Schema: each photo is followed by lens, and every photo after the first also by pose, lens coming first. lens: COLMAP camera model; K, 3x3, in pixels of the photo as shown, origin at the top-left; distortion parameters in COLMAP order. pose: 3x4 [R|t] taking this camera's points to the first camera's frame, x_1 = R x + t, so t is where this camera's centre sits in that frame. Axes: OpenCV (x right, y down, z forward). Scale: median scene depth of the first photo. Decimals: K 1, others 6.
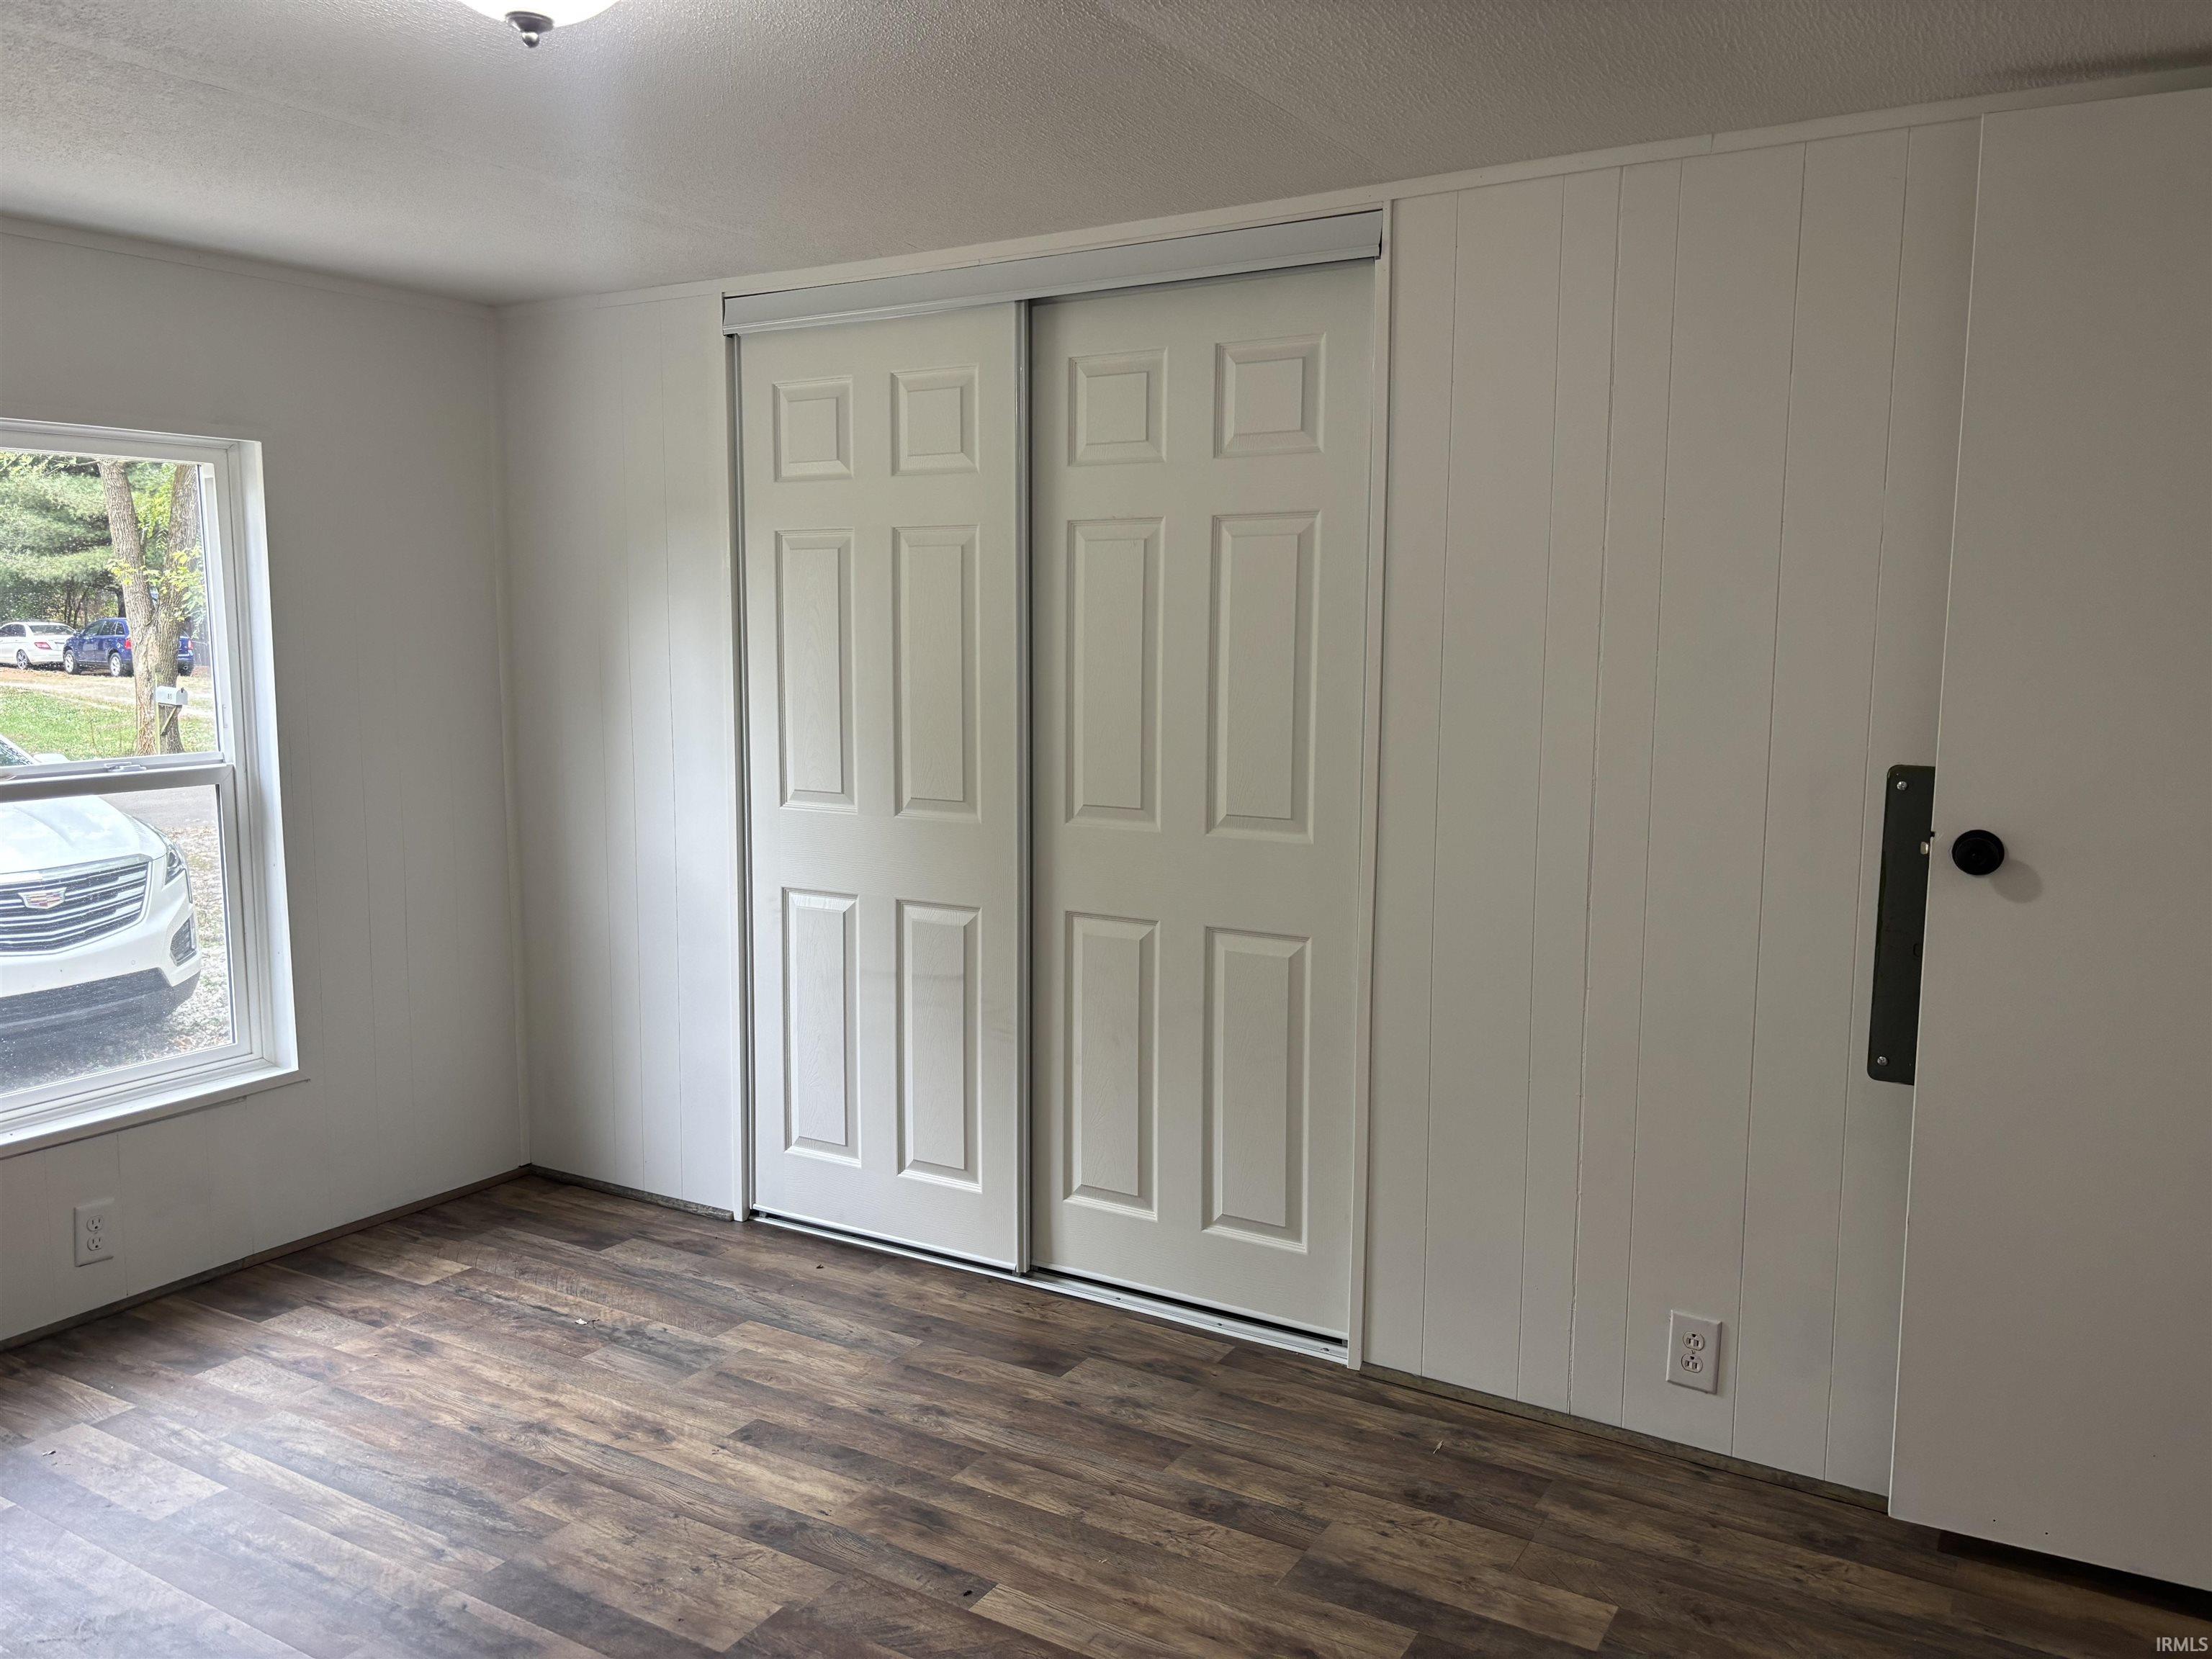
lens RADIAL K [[1706.6, 0, 1105.2], [0, 1706.6, 774.5], [0, 0, 1]] dist [0.030332, 0.008811]
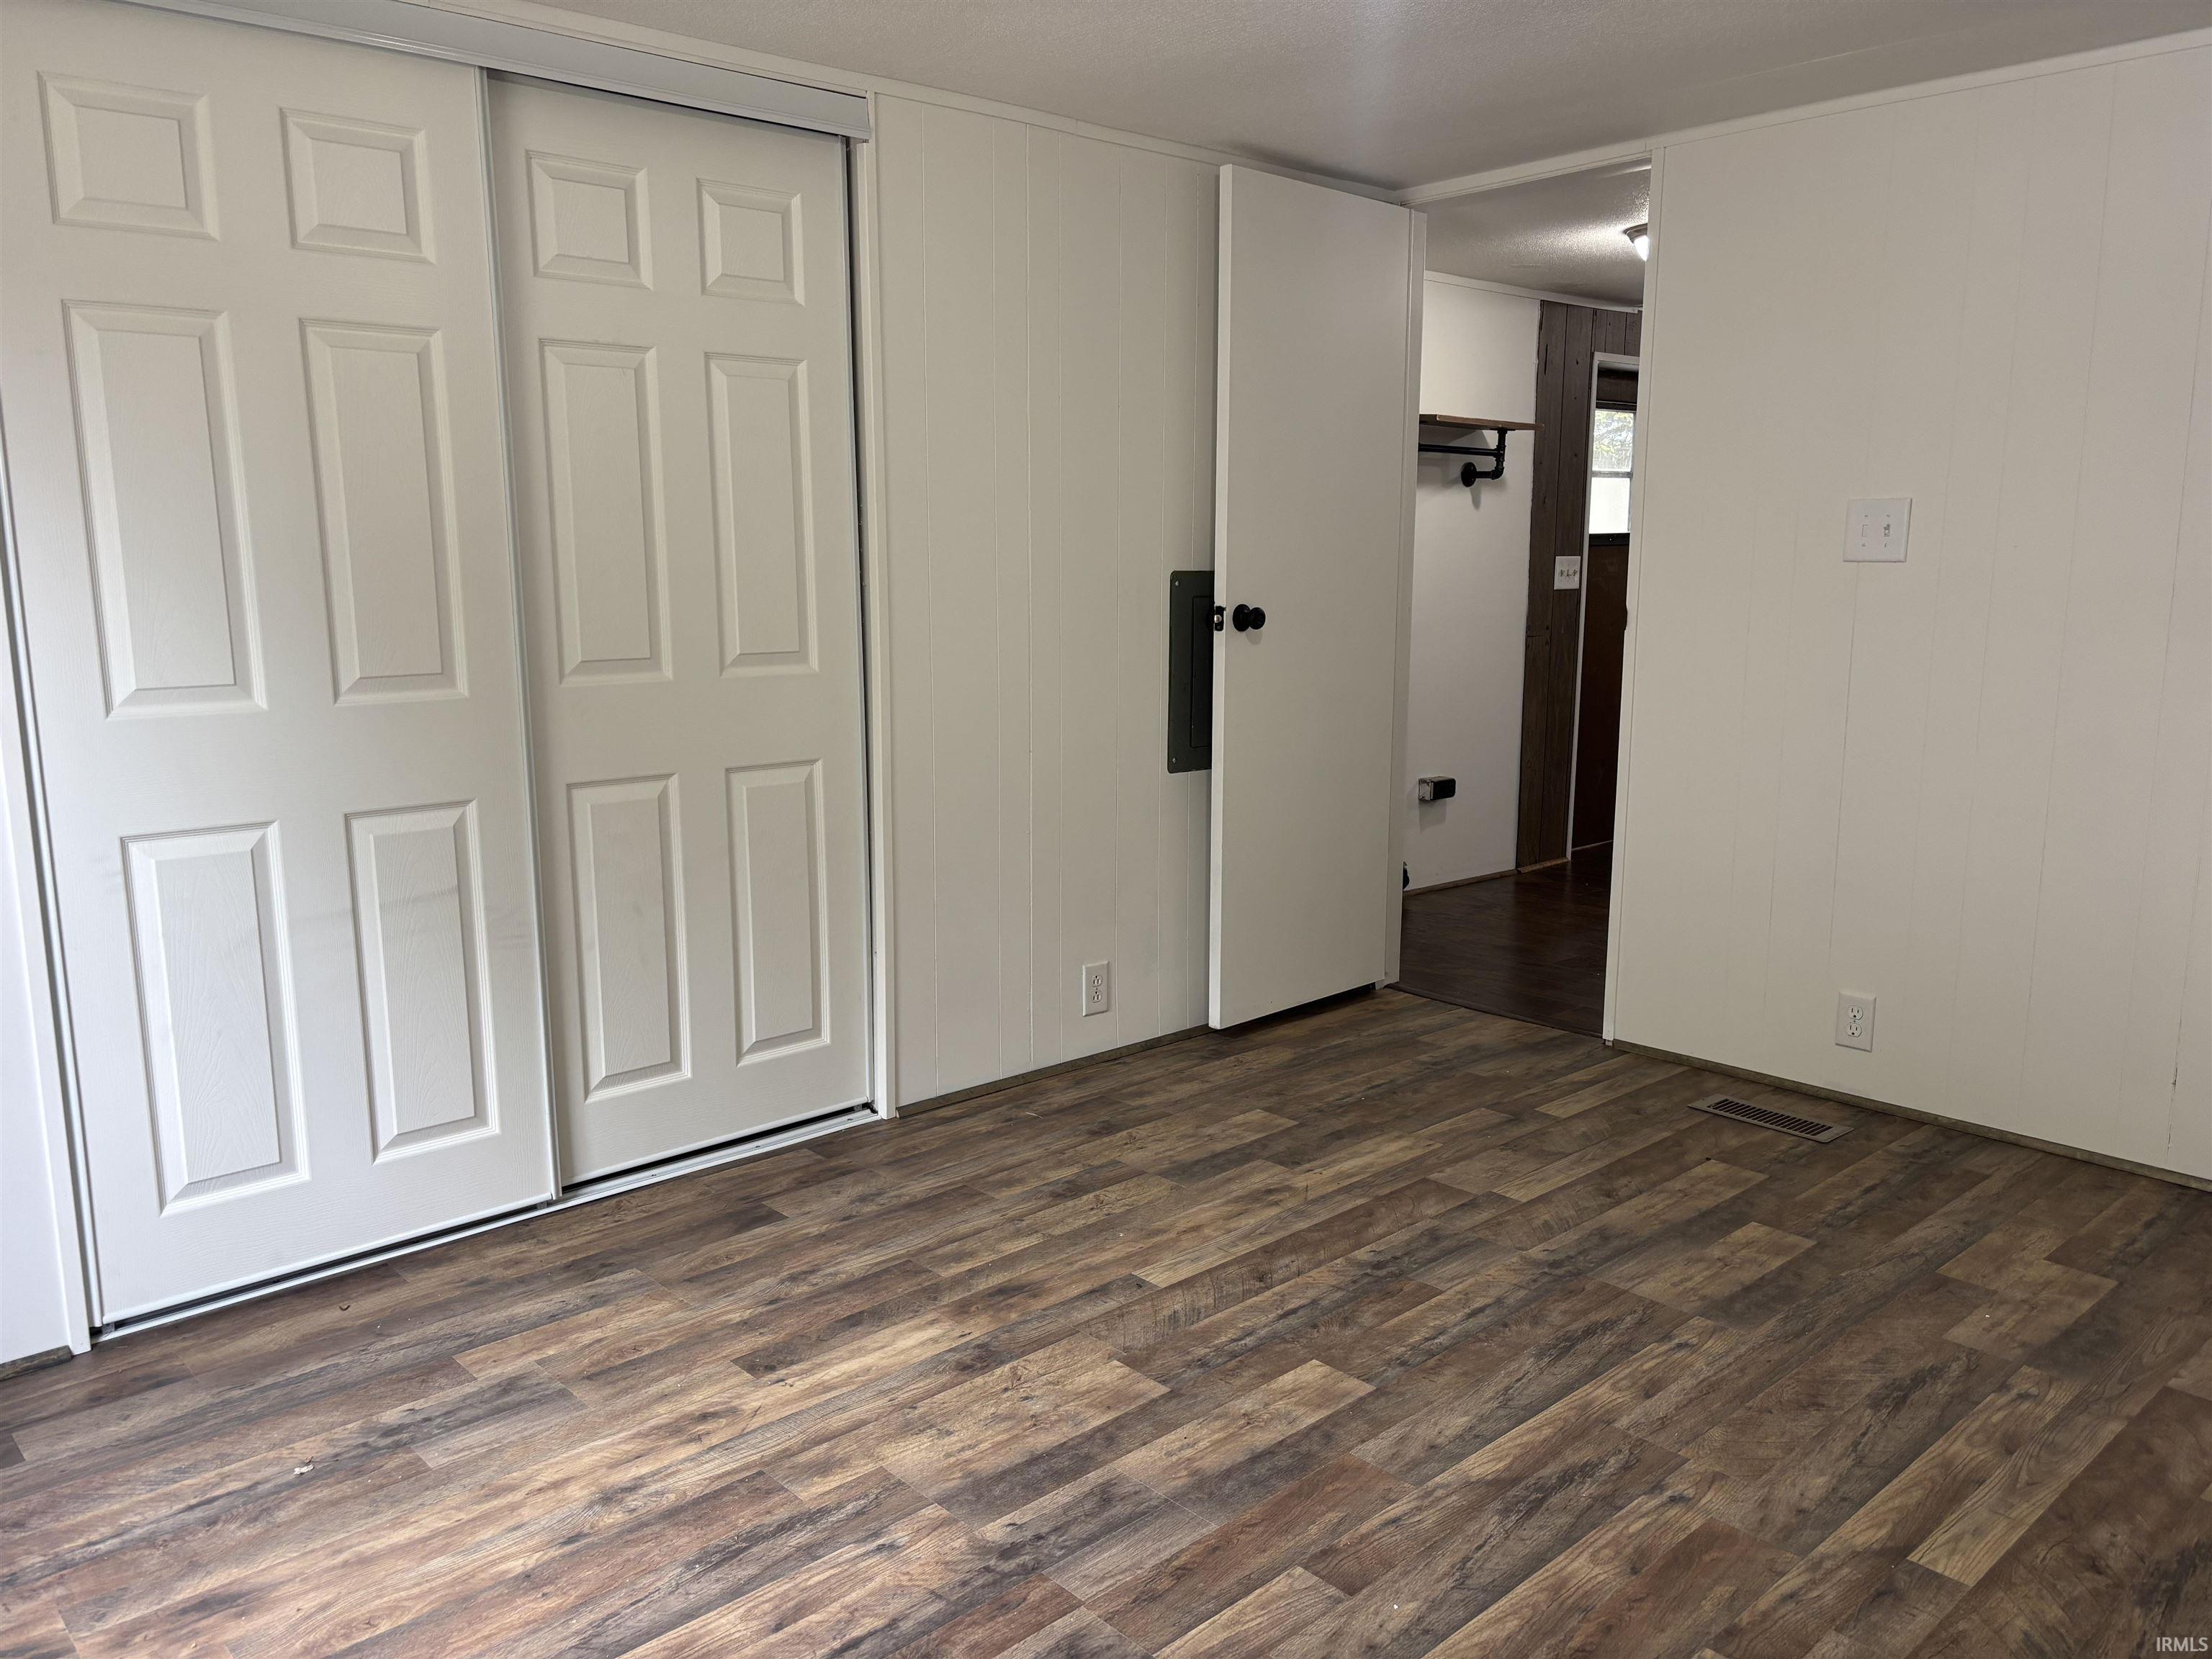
lens RADIAL K [[1679.0, 0, 1106.0], [0, 1679.0, 829.5], [0, 0, 1]] dist [0.006220, 0.006048]
pose [[0.263790, -0.163354, 0.950647, -0.908269], [0.087117, 0.985562, 0.145180, -0.000591], [-0.960638, 0.044521, 0.274212, 0.556755]]
